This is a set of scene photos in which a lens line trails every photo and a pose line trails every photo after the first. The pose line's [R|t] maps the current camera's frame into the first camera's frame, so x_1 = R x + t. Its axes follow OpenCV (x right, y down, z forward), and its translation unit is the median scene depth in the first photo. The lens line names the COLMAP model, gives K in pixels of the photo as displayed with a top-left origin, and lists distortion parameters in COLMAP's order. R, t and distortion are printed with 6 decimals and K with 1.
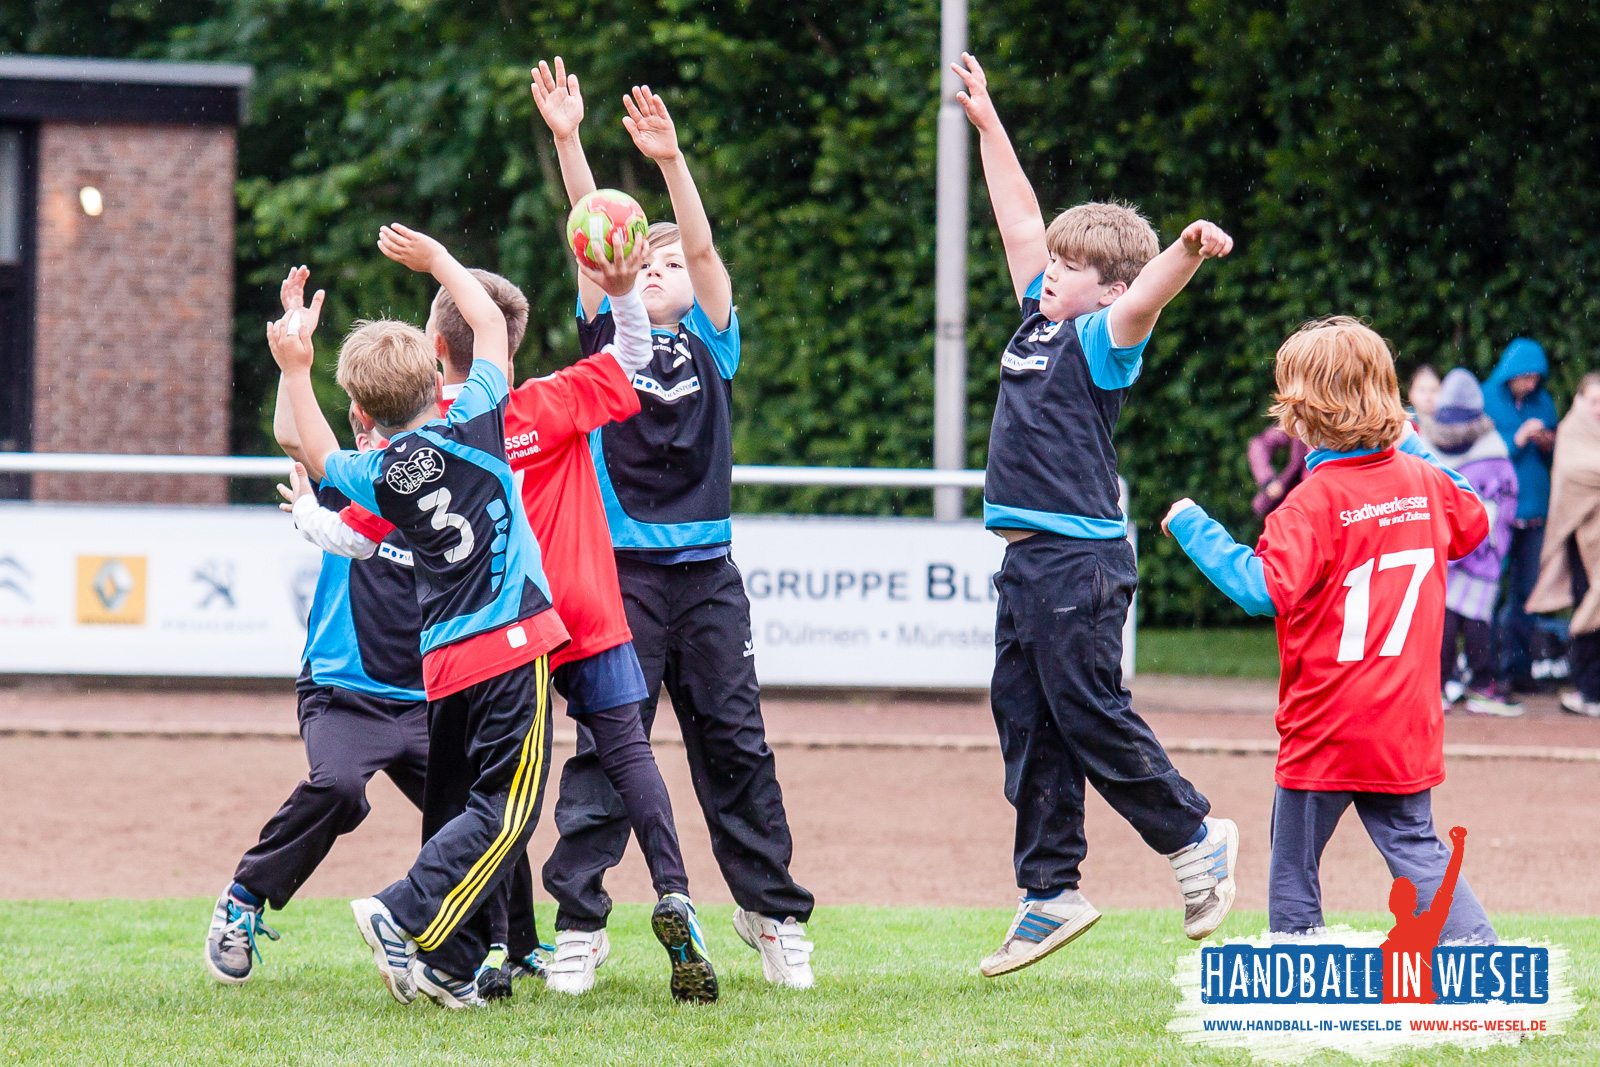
lens RADIAL K [[9457.0, 0, 799.8], [0, 9457.0, 534.2], [0, 0, 1]] dist [-0.156412, 0.000000]
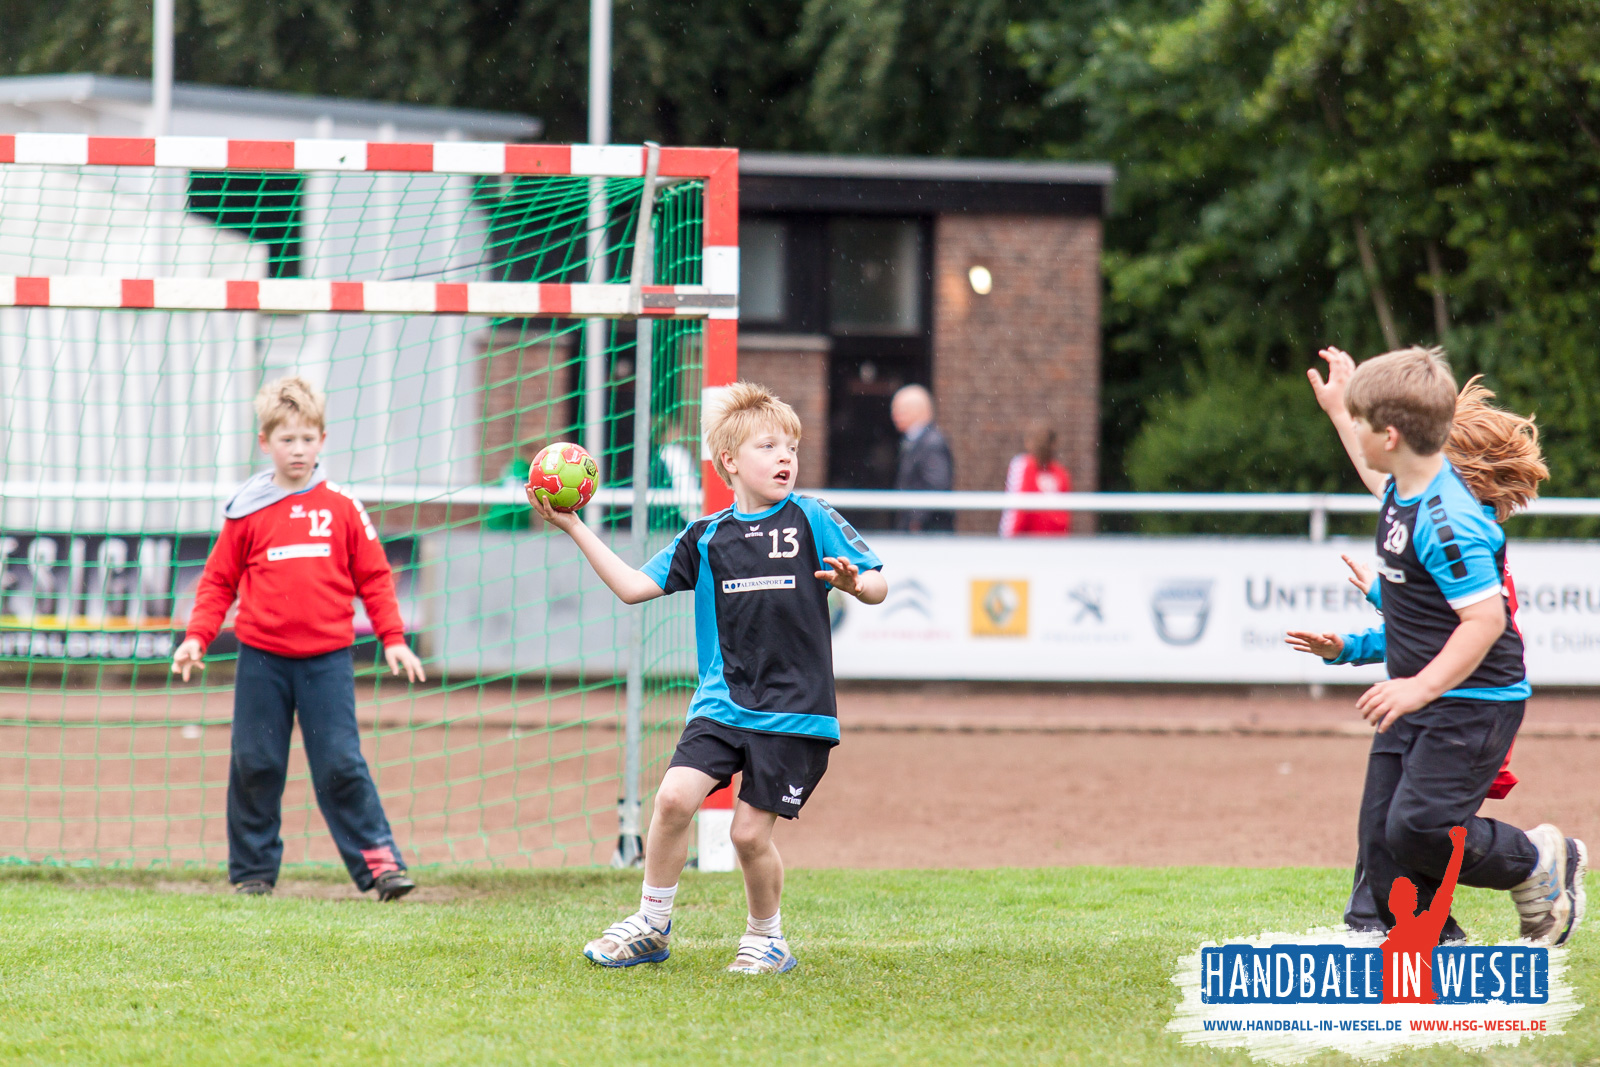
lens RADIAL K [[11484.4, 0, 800.7], [0, 11484.4, 533.6], [0, 0, 1]] dist [0.237988, 0.000000]
pose [[0.997709, -0.005944, -0.067389, -0.000333], [0.006568, 0.999937, 0.009050, -0.016759], [0.067331, -0.009472, 0.997686, -0.444536]]
